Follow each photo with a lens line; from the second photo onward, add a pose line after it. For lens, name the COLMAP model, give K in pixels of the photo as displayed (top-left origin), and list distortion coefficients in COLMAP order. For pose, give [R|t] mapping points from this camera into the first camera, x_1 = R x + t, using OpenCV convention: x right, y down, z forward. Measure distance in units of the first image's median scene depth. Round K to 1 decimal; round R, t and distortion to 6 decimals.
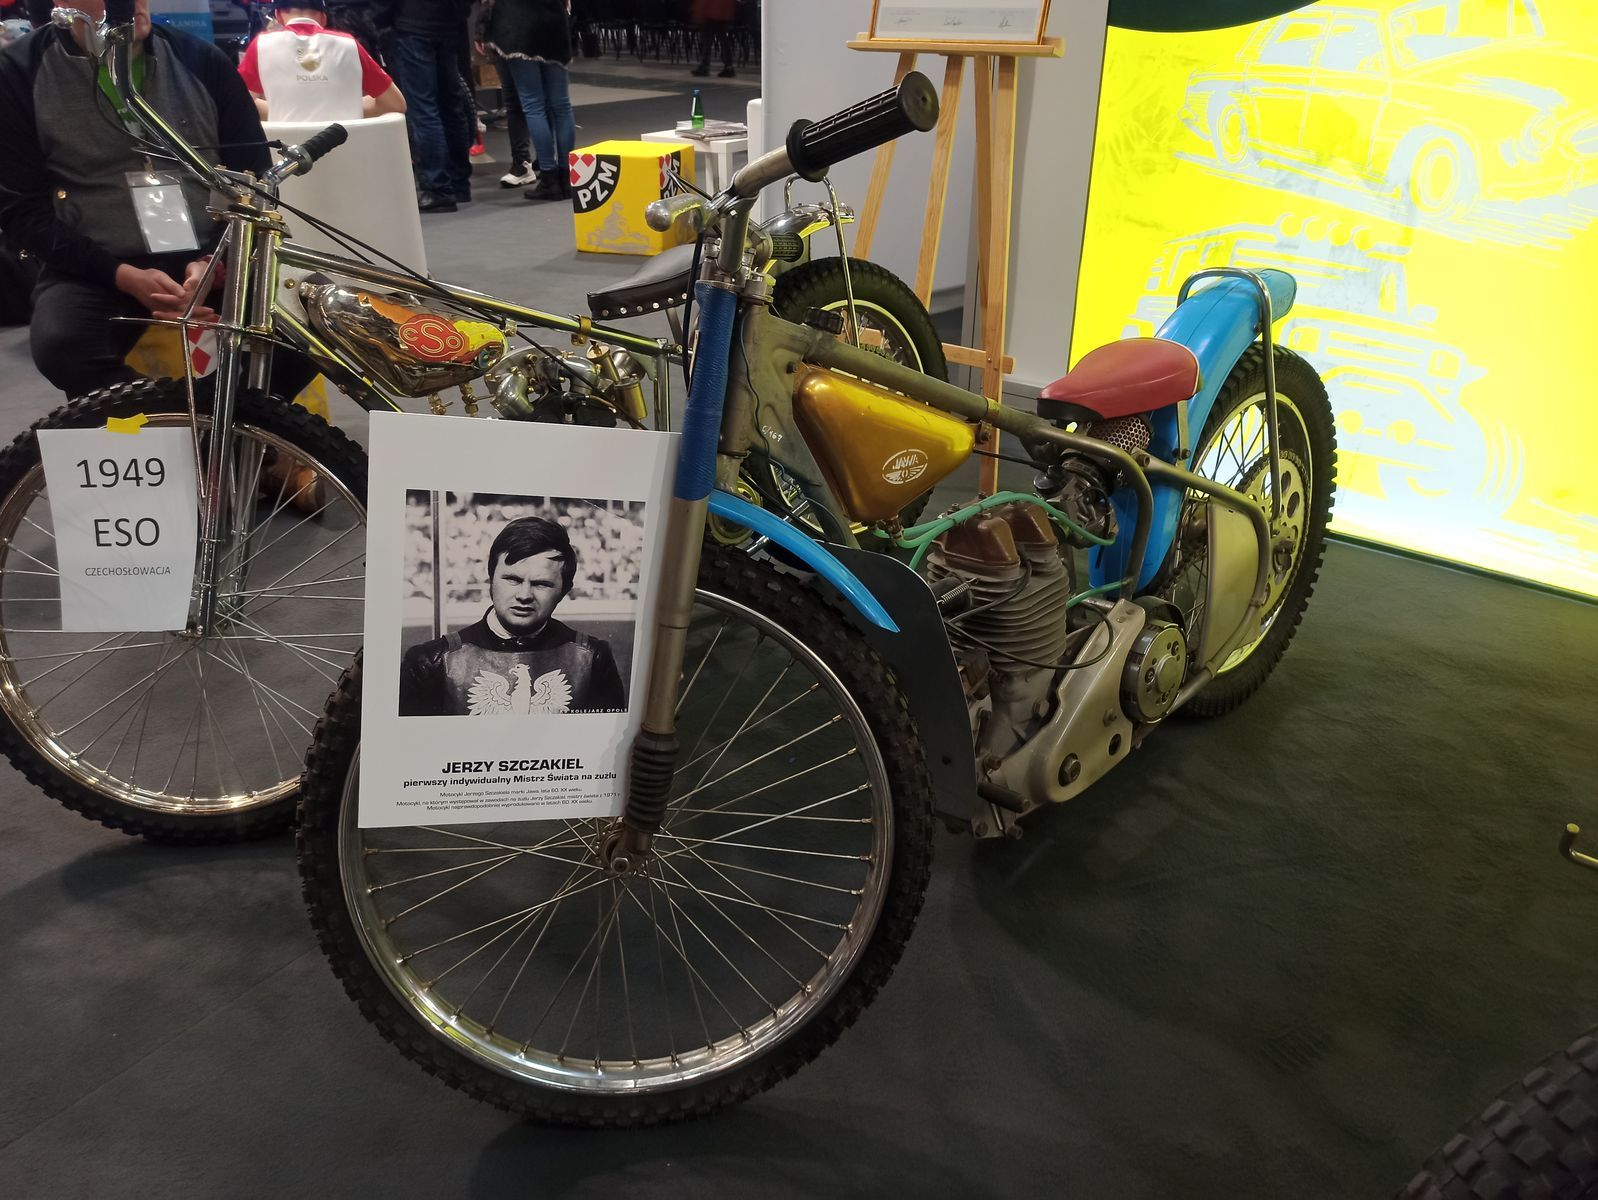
lens RADIAL K [[1048.1, 0, 799.0], [0, 1048.1, 600.0], [0, 0, 1]] dist [0.064816, -0.037693]
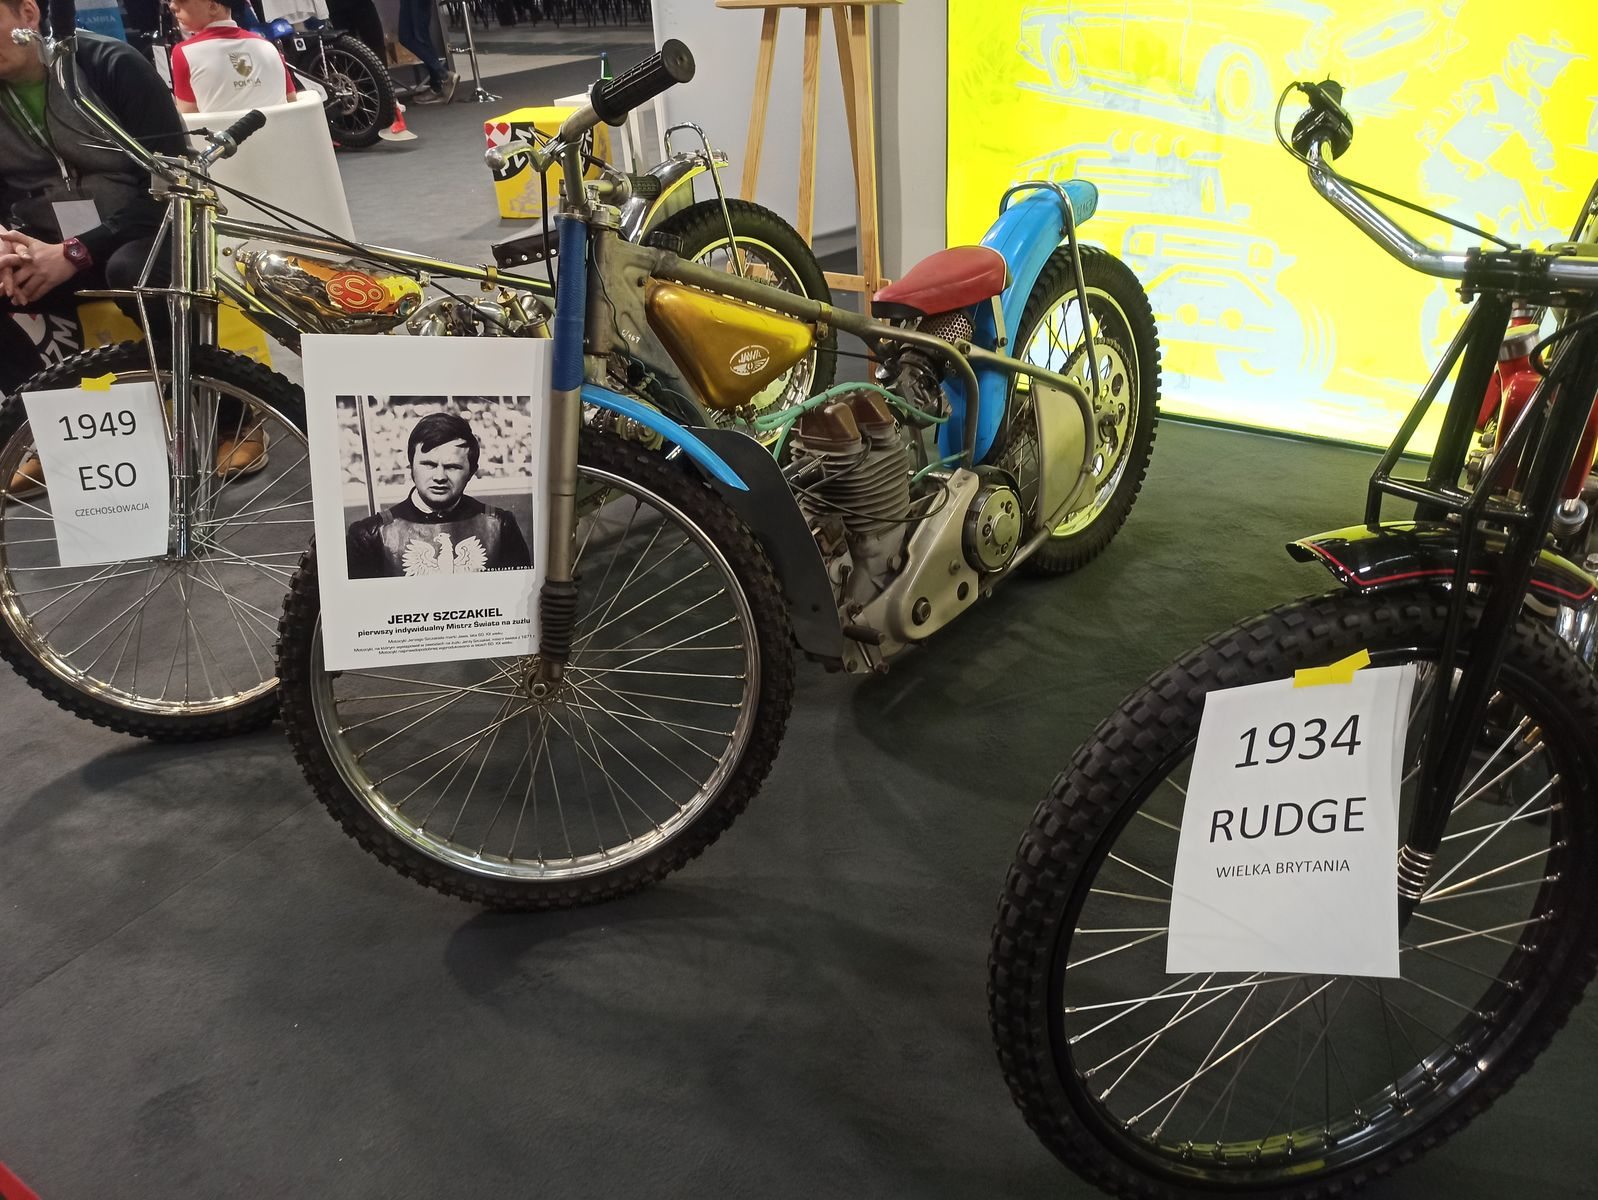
lens RADIAL K [[1069.4, 0, 799.0], [0, 1069.4, 600.0], [0, 0, 1]] dist [0.074430, -0.048990]
pose [[0.996685, -0.080064, 0.014413, 0.098760], [0.079625, 0.996408, 0.028826, 0.100151], [-0.016669, -0.027583, 0.999481, -0.216857]]
